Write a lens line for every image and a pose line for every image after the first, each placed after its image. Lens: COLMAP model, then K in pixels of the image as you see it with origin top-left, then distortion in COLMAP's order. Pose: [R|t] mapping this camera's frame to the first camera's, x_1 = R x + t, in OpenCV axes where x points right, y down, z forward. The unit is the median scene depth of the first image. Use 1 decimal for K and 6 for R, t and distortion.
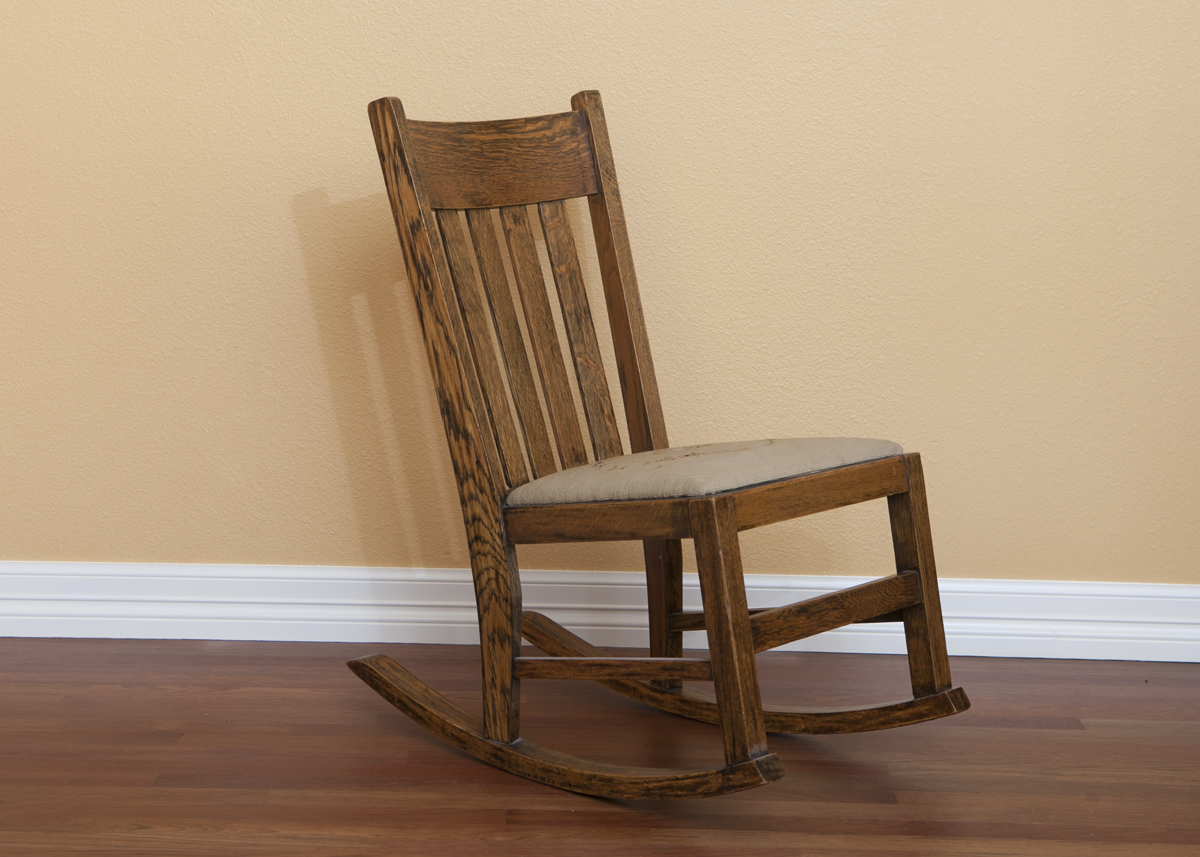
lens RADIAL K [[2454.3, 0, 599.7], [0, 2454.3, 427.5], [0, 0, 1]] dist [0.017614, 0.000000]
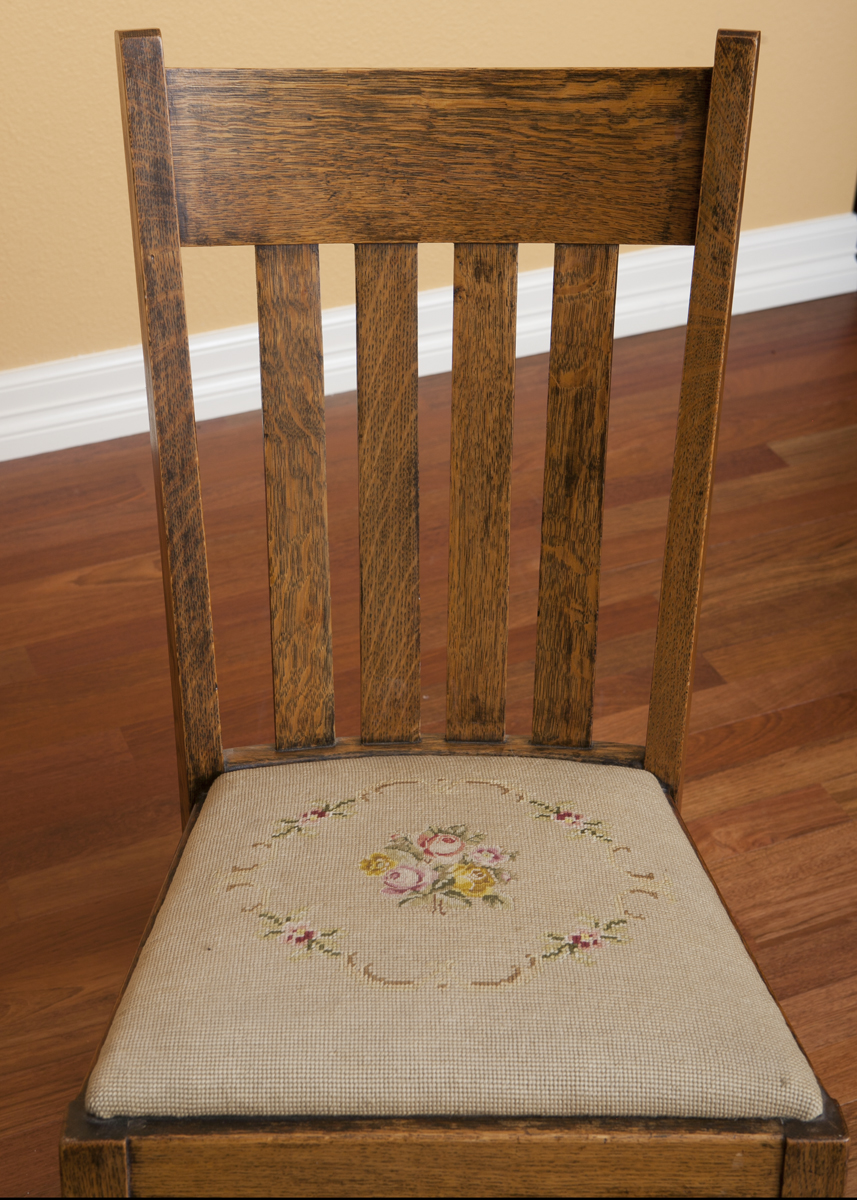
lens RADIAL K [[2045.9, 0, 436.2], [0, 2045.9, 542.0], [0, 0, 1]] dist [0.061935, 0.000000]
pose [[0.657075, 0.425805, -0.622047, 0.255006], [-0.131304, 0.877222, 0.461780, -0.233821], [0.742302, -0.221747, 0.632310, 0.704970]]
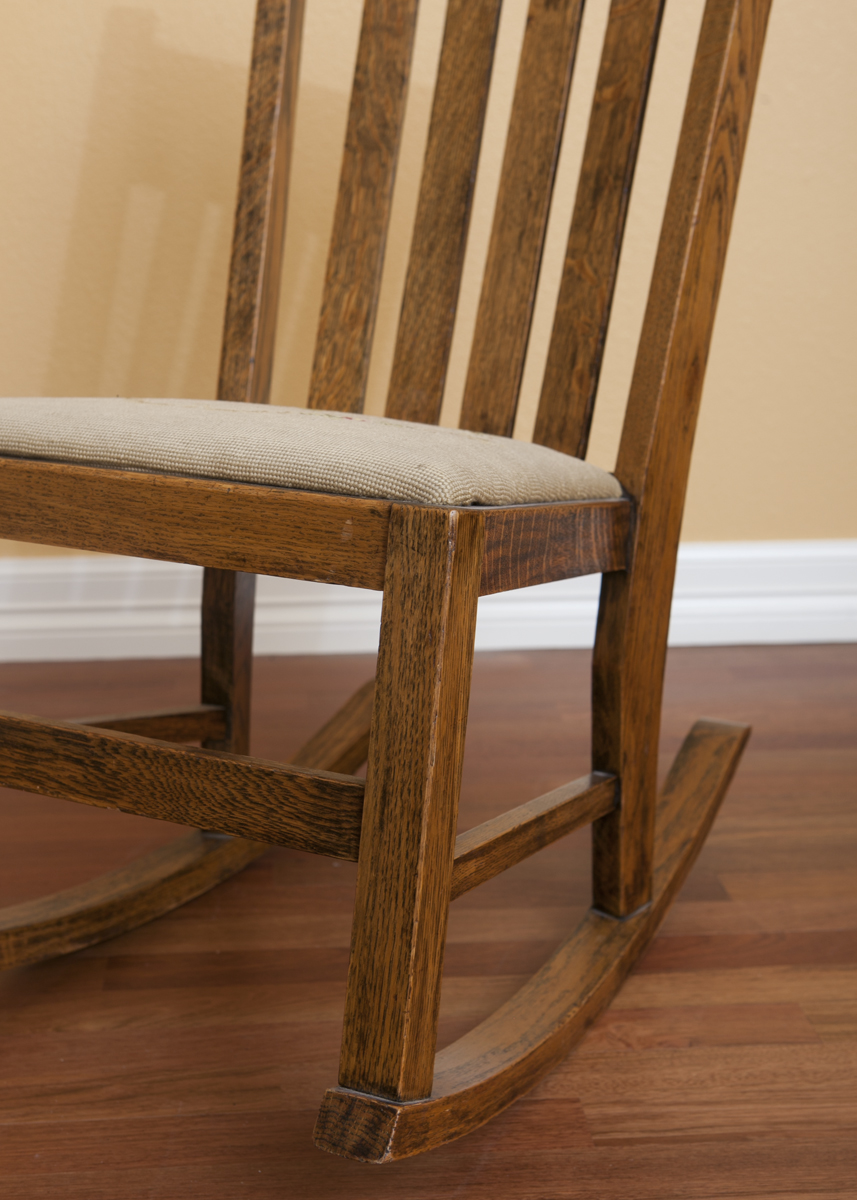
lens RADIAL K [[1897.6, 0, 422.2], [0, 1897.6, 595.1], [0, 0, 1]] dist [0.031669, 0.000000]
pose [[0.195166, 0.225610, -0.954469, 0.404353], [-0.156994, 0.967820, 0.196665, -0.034135], [0.968124, 0.111463, 0.224305, 0.889706]]
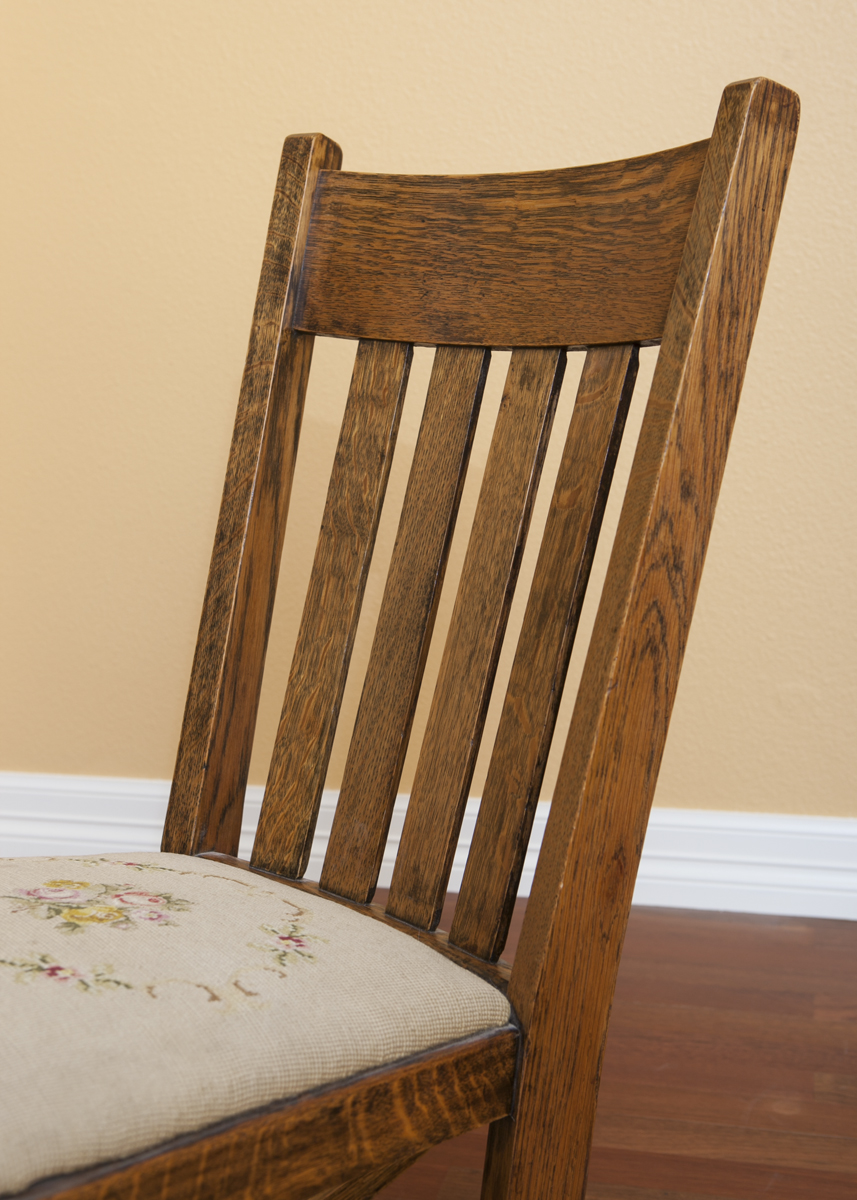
lens RADIAL K [[1698.0, 0, 420.2], [0, 1698.0, 538.1], [0, 0, 1]] dist [-0.011767, 0.000000]
pose [[-0.134928, 0.159309, -0.977965, 0.294549], [-0.135908, 0.974686, 0.177526, -0.109839], [0.981490, 0.156867, -0.109861, 1.021074]]
